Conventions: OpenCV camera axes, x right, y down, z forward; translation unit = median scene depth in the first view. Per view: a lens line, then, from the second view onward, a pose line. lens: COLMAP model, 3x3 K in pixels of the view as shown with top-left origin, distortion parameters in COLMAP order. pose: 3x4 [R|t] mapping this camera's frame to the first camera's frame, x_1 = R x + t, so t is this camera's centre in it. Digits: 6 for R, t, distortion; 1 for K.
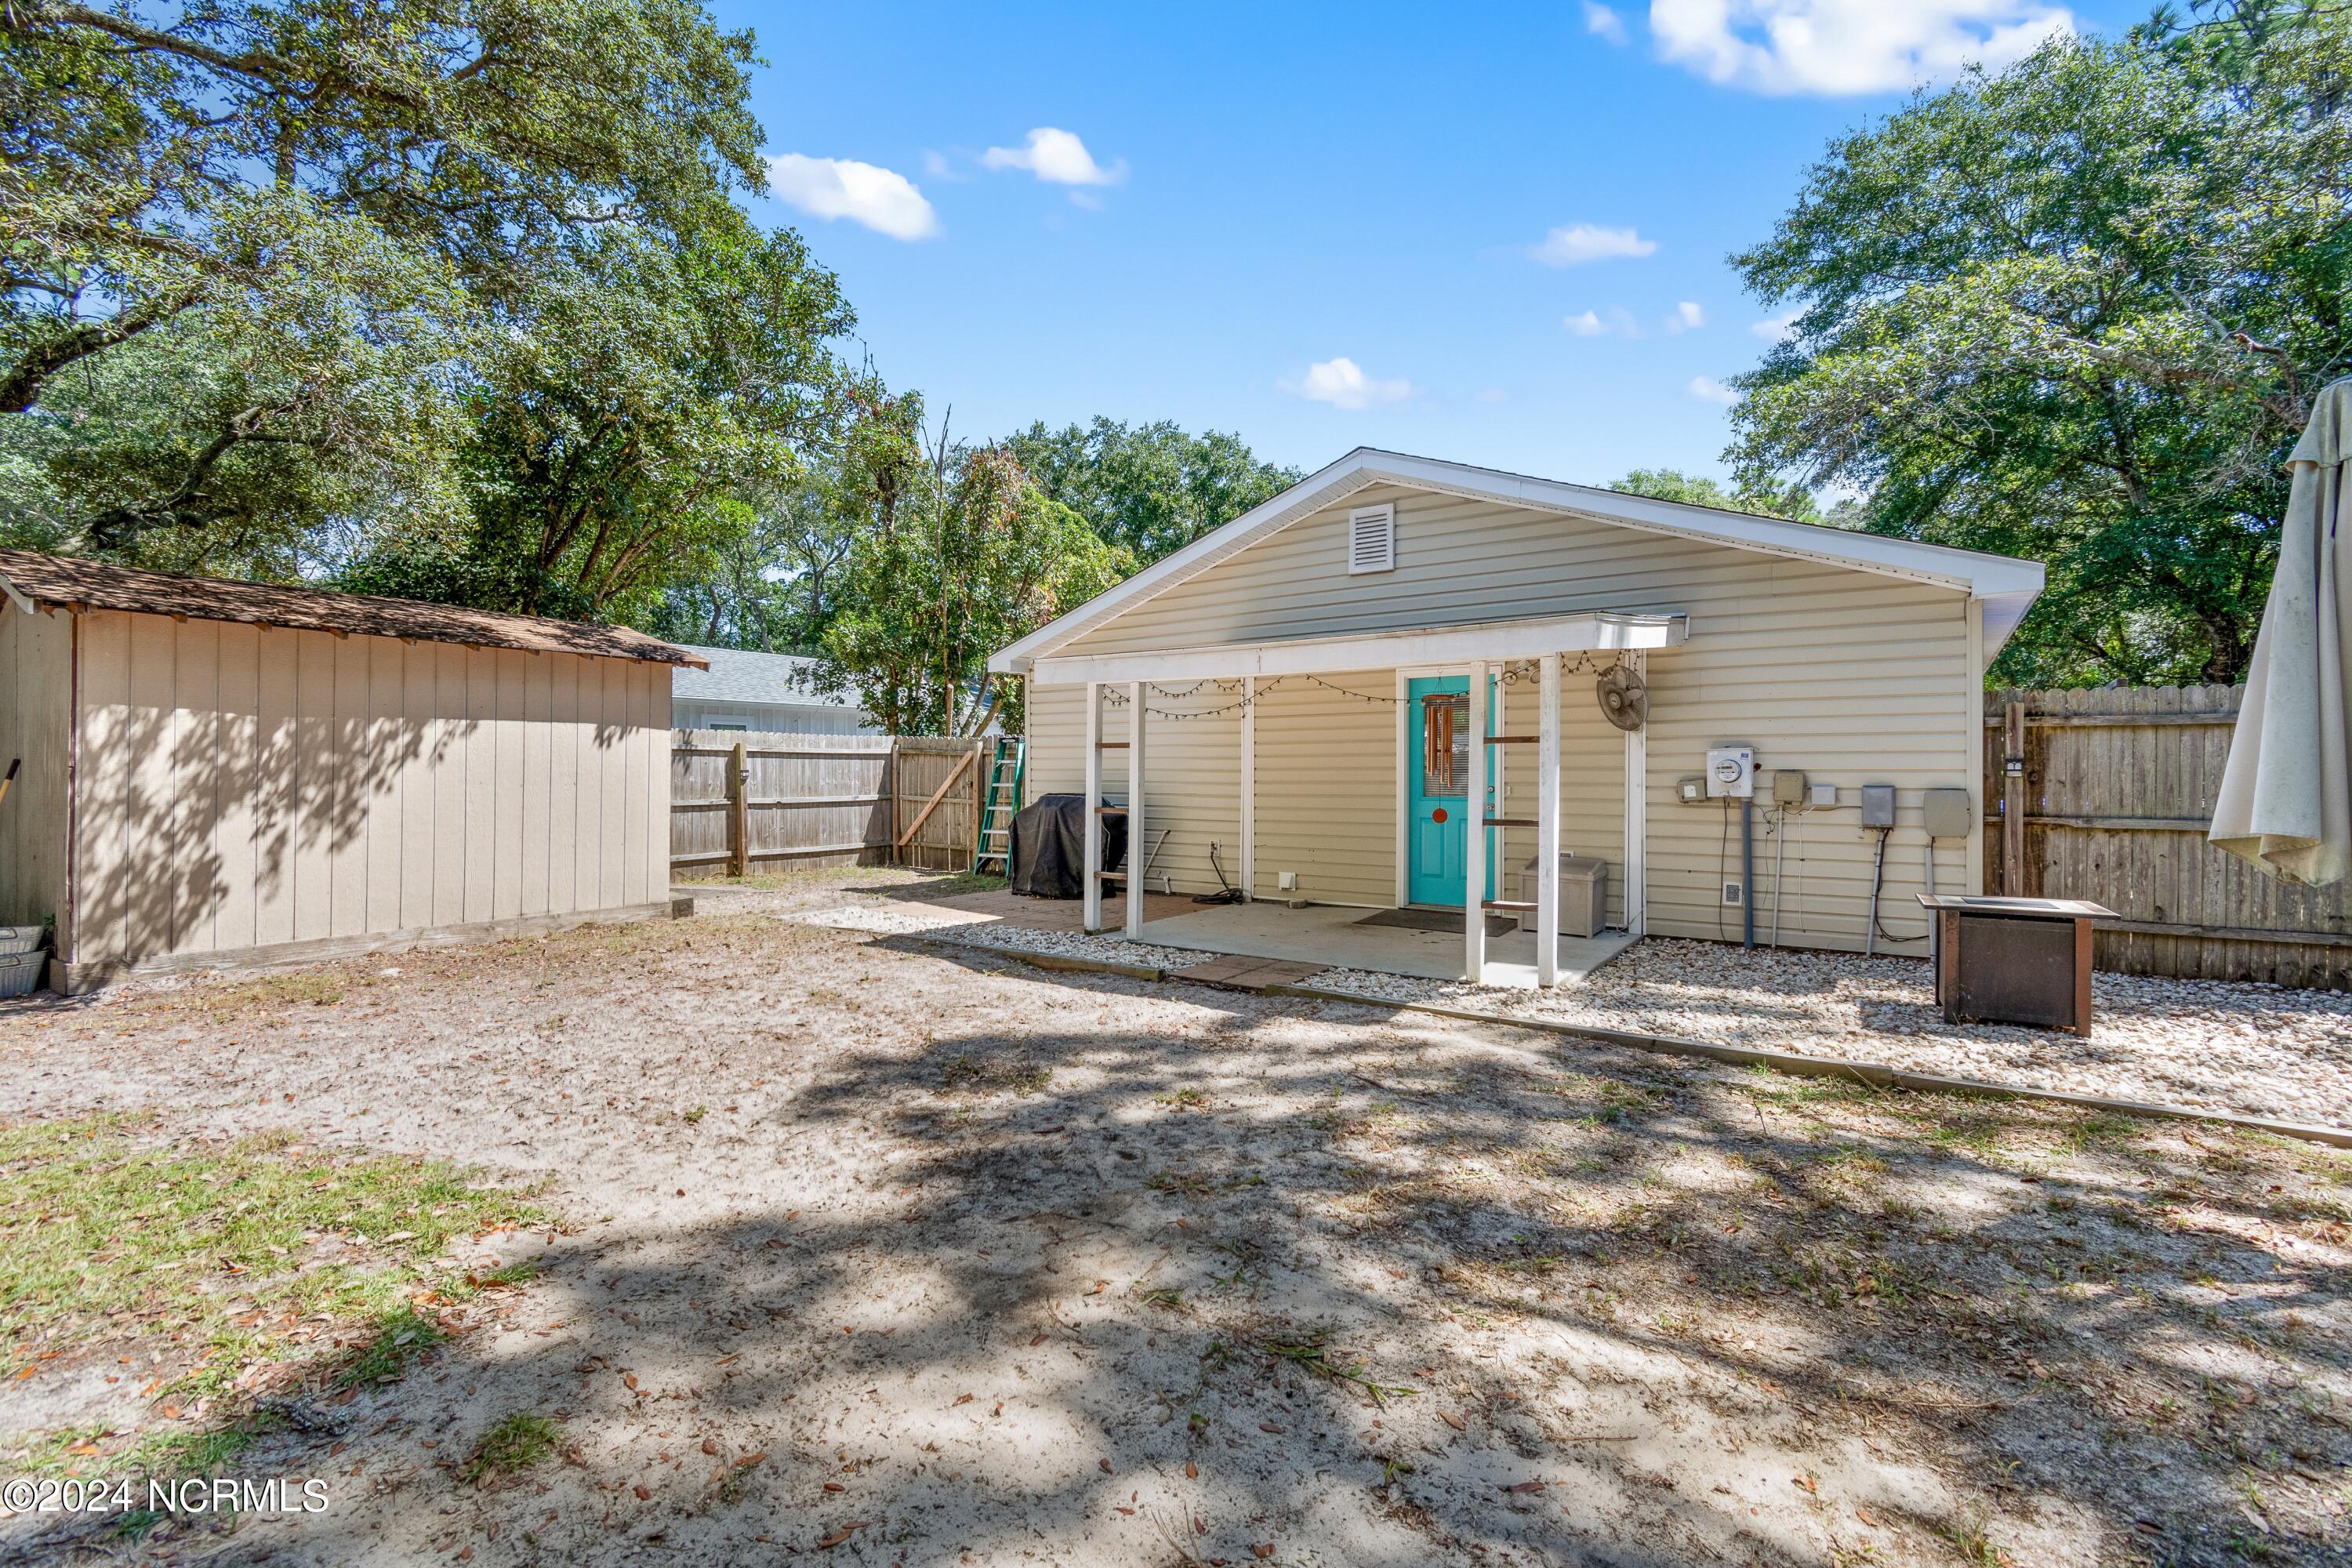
lens RADIAL K [[1040.8, 0, 1170.1], [0, 1040.8, 765.7], [0, 0, 1]] dist [0.000937, -0.001216]
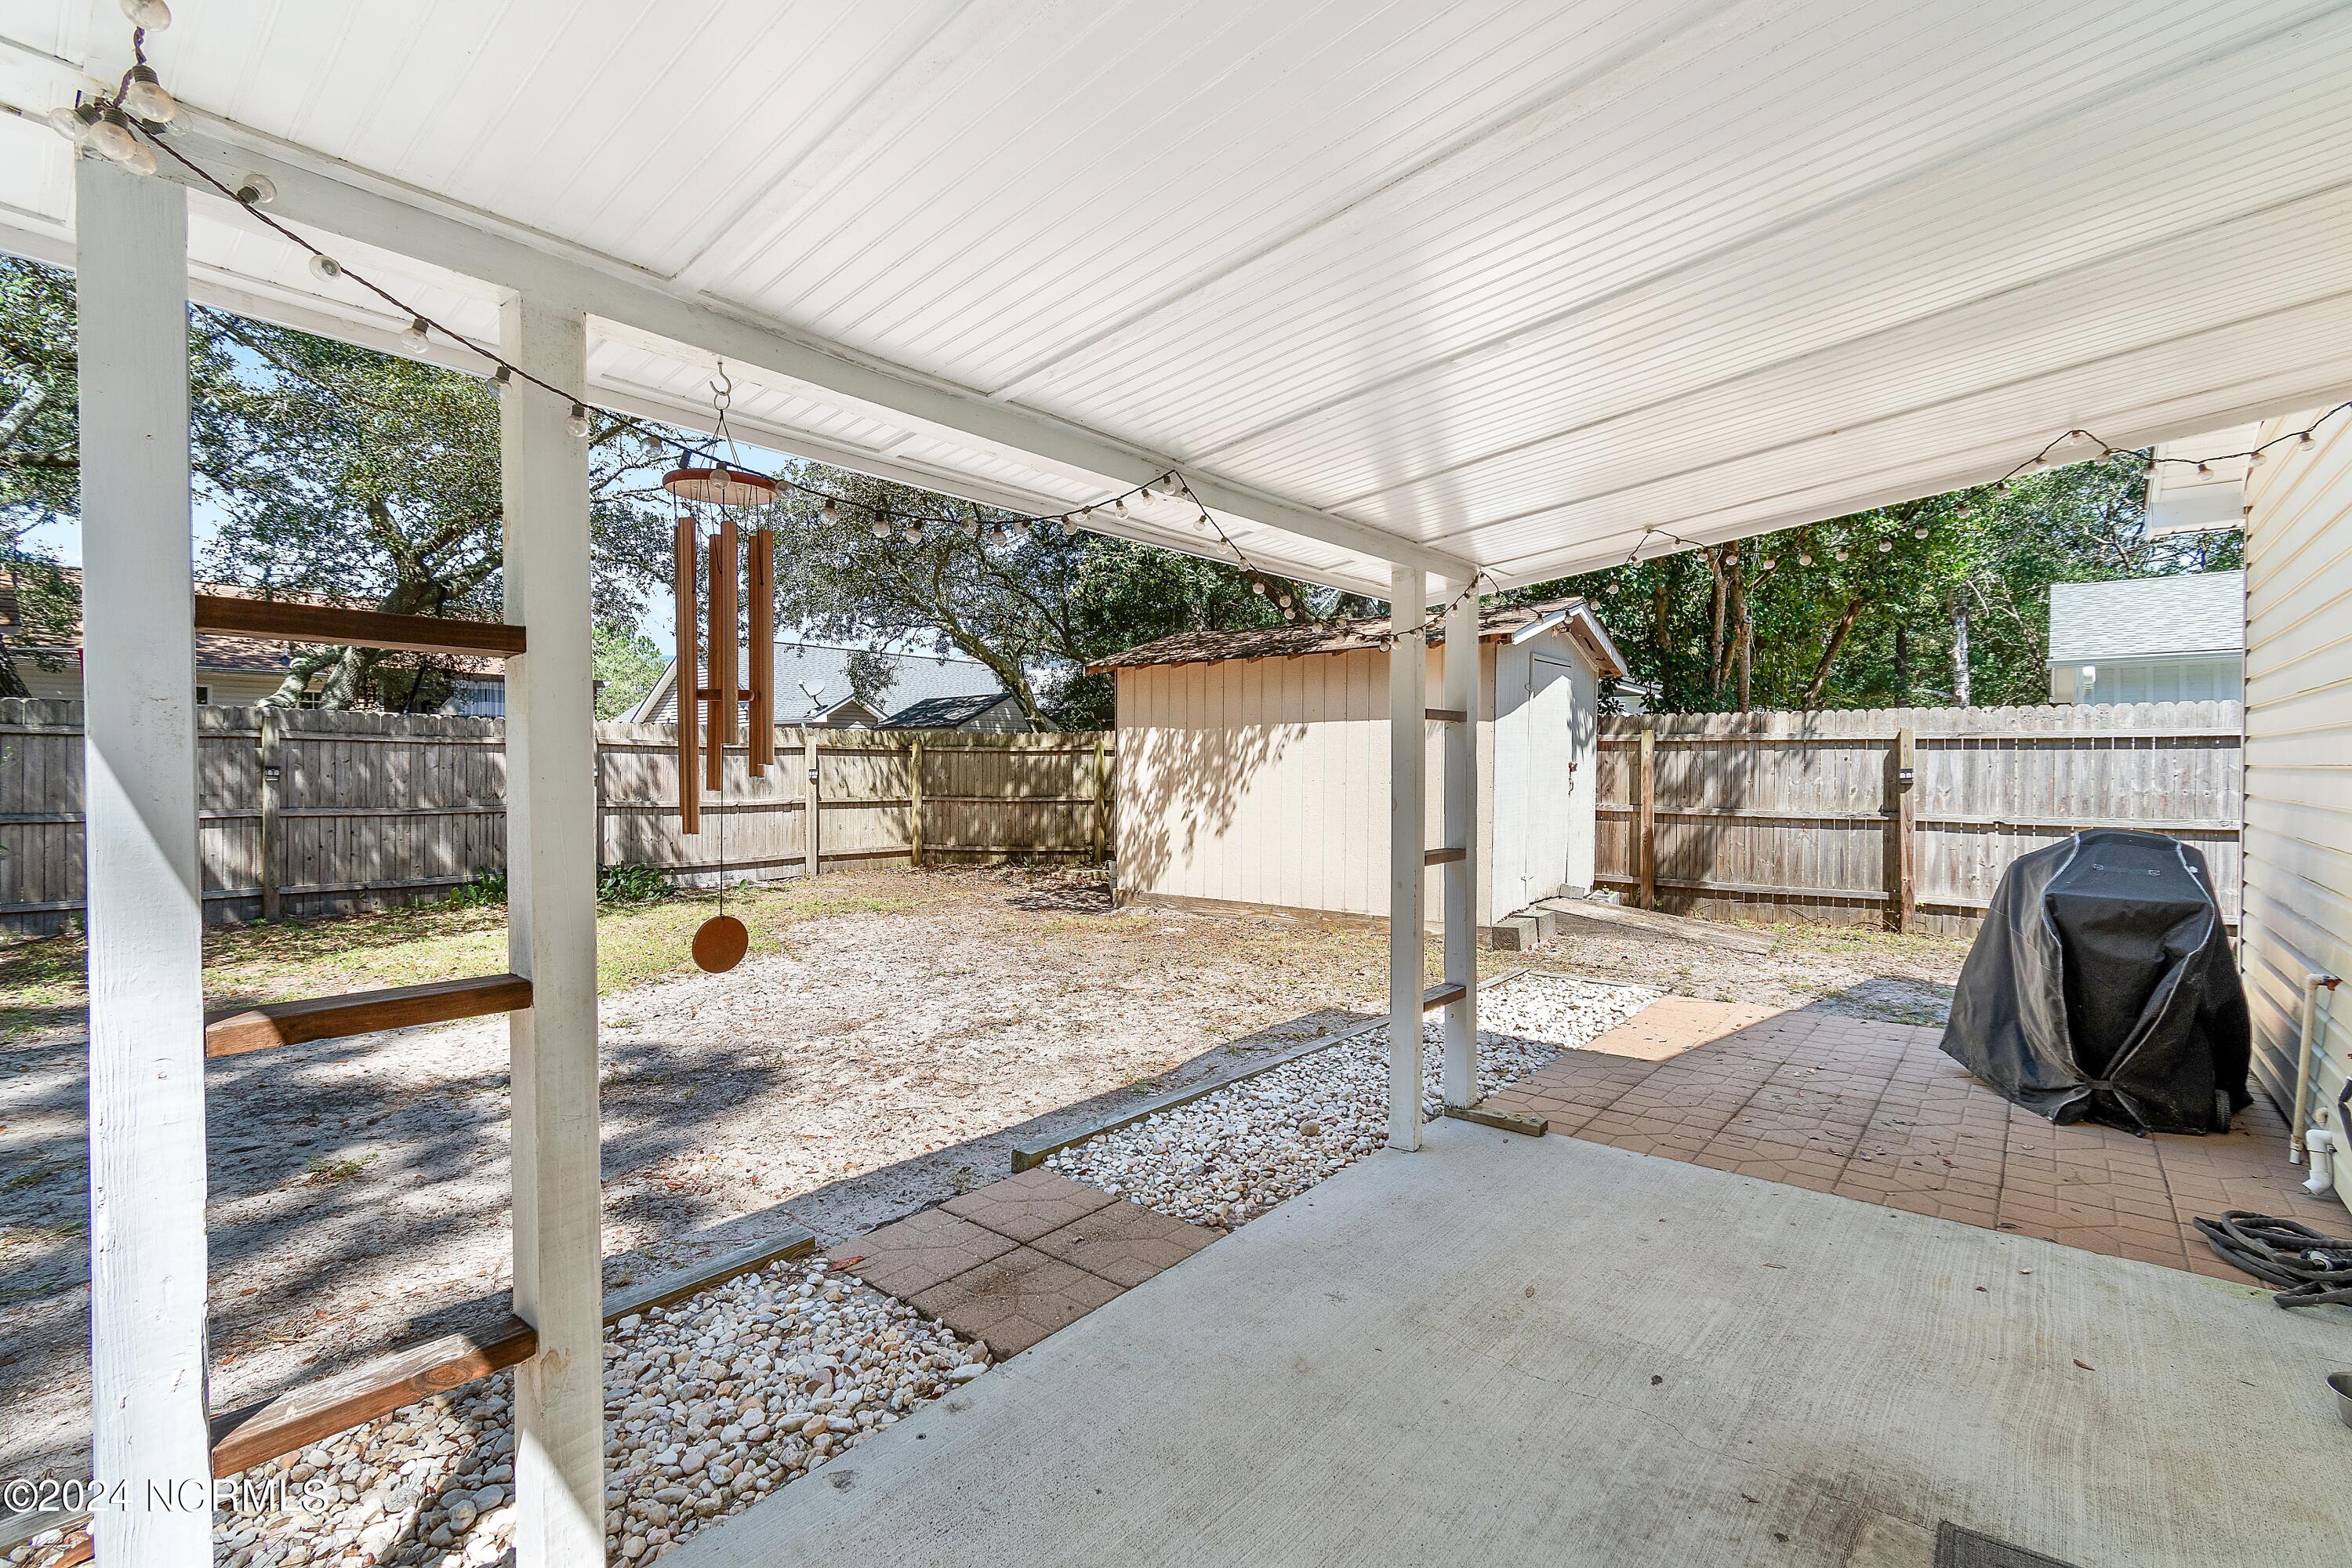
lens RADIAL K [[1049.0, 0, 1166.8], [0, 1049.0, 778.8], [0, 0, 1]] dist [0.000342, -0.000135]
pose [[-0.081057, 0.009374, -0.996665, 0.497191], [0.005738, 0.999944, 0.008938, 0.003669], [0.996693, -0.004994, -0.081107, 1.083431]]
